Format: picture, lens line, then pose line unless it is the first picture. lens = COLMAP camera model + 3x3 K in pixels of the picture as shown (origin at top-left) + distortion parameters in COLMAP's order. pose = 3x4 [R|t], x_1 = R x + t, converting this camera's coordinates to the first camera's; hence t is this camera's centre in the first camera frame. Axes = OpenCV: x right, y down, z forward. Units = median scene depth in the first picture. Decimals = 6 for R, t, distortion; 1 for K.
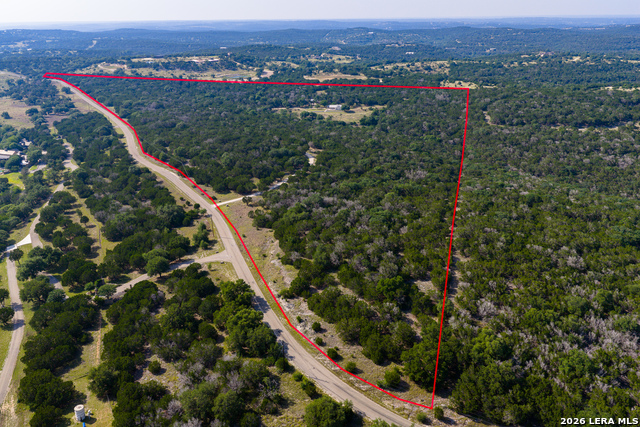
lens RADIAL K [[534.4, 0, 320.0], [0, 534.4, 213.5], [0, 0, 1]] dist [-0.002967, -0.002096]
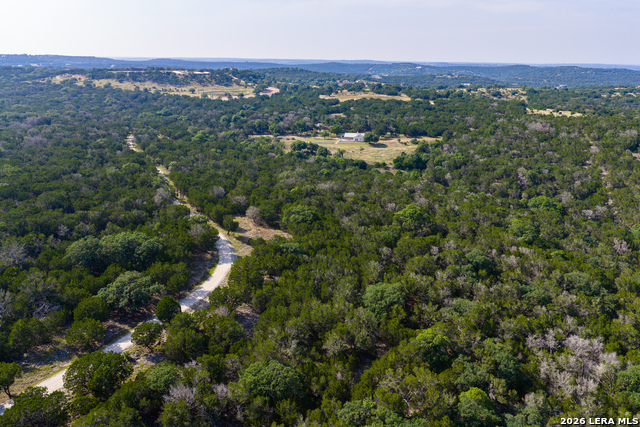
lens RADIAL K [[534.4, 0, 320.0], [0, 534.4, 213.5], [0, 0, 1]] dist [-0.002967, -0.002096]
pose [[0.995888, 0.048849, -0.076291, 0.039138], [-0.054314, 0.995976, -0.071288, -0.068477], [0.072502, 0.075139, 0.994534, 0.404891]]
